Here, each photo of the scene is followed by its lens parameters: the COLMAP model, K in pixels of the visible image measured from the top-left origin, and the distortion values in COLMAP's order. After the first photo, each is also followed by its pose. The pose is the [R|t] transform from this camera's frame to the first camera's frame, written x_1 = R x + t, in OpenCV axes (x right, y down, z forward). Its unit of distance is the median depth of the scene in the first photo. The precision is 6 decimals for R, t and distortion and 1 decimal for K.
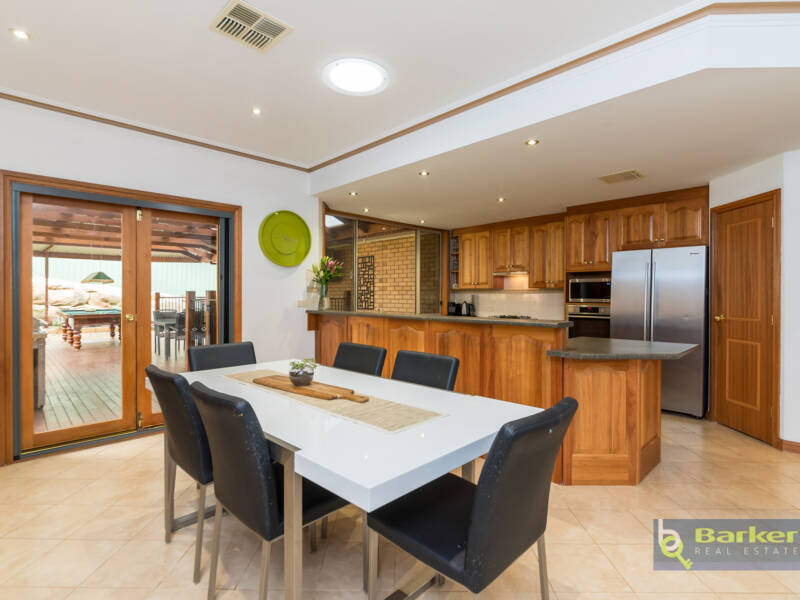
lens RADIAL K [[398.6, 0, 406.0], [0, 398.6, 296.4], [0, 0, 1]] dist [-0.018693, -0.000313]
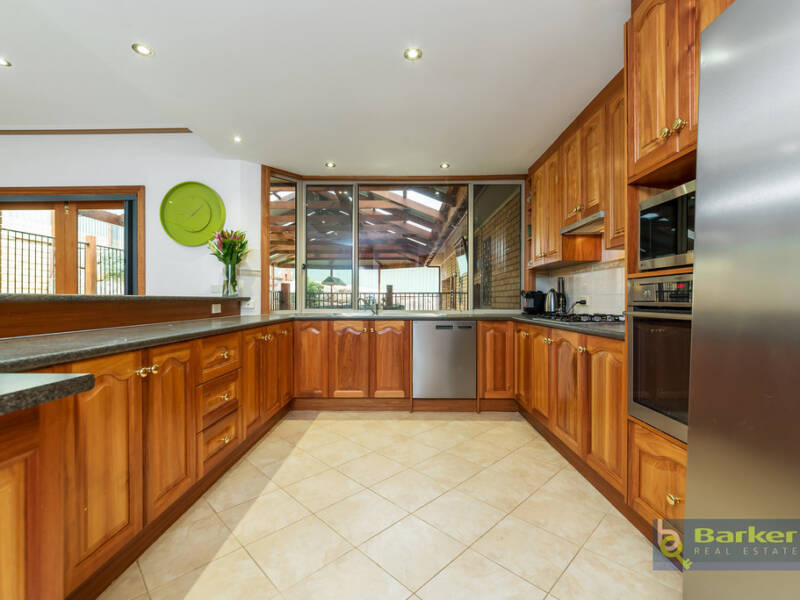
lens RADIAL K [[354.5, 0, 399.1], [0, 354.5, 301.5], [0, 0, 1]] dist [-0.008397, -0.000528]
pose [[0.706415, 0.000606, -0.707797, 0.382611], [0.001104, 0.999997, 0.001958, 0.030988], [0.707797, -0.002165, 0.706413, 0.518419]]
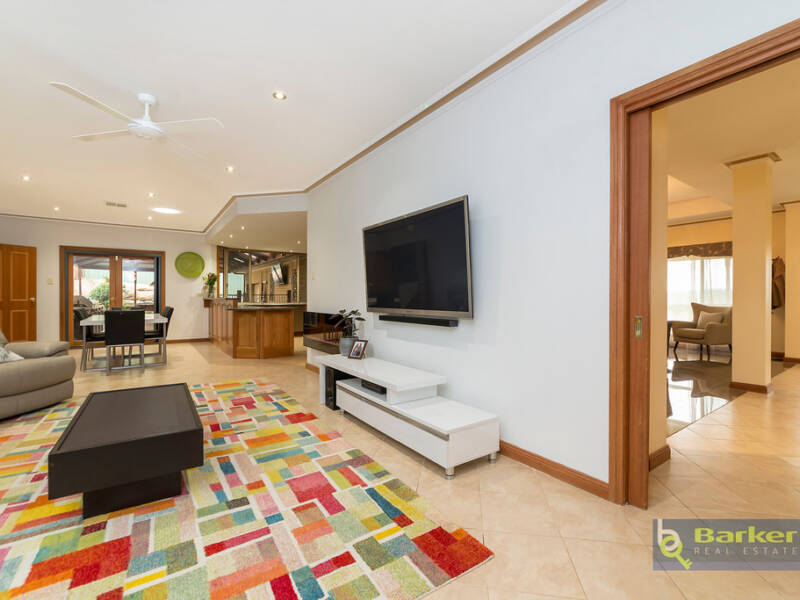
lens RADIAL K [[354.5, 0, 398.5], [0, 354.5, 295.6], [0, 0, 1]] dist [-0.008397, -0.000528]
pose [[0.985642, -0.001298, -0.168844, 0.762607], [0.000053, 0.999973, -0.007380, 0.026275], [0.168849, 0.007265, 0.985615, -0.473300]]
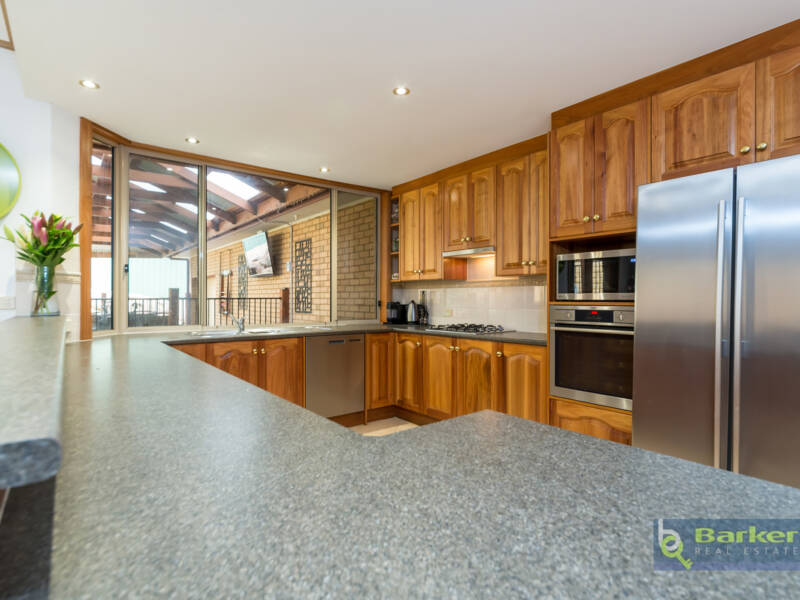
lens RADIAL K [[423.0, 0, 397.0], [0, 423.0, 300.6], [0, 0, 1]] dist [-0.016461, 0.000445]
pose [[0.993694, -0.002854, -0.112088, 0.213790], [0.003427, 0.999982, 0.004926, 0.008944], [0.112071, -0.005279, 0.993686, 0.351985]]
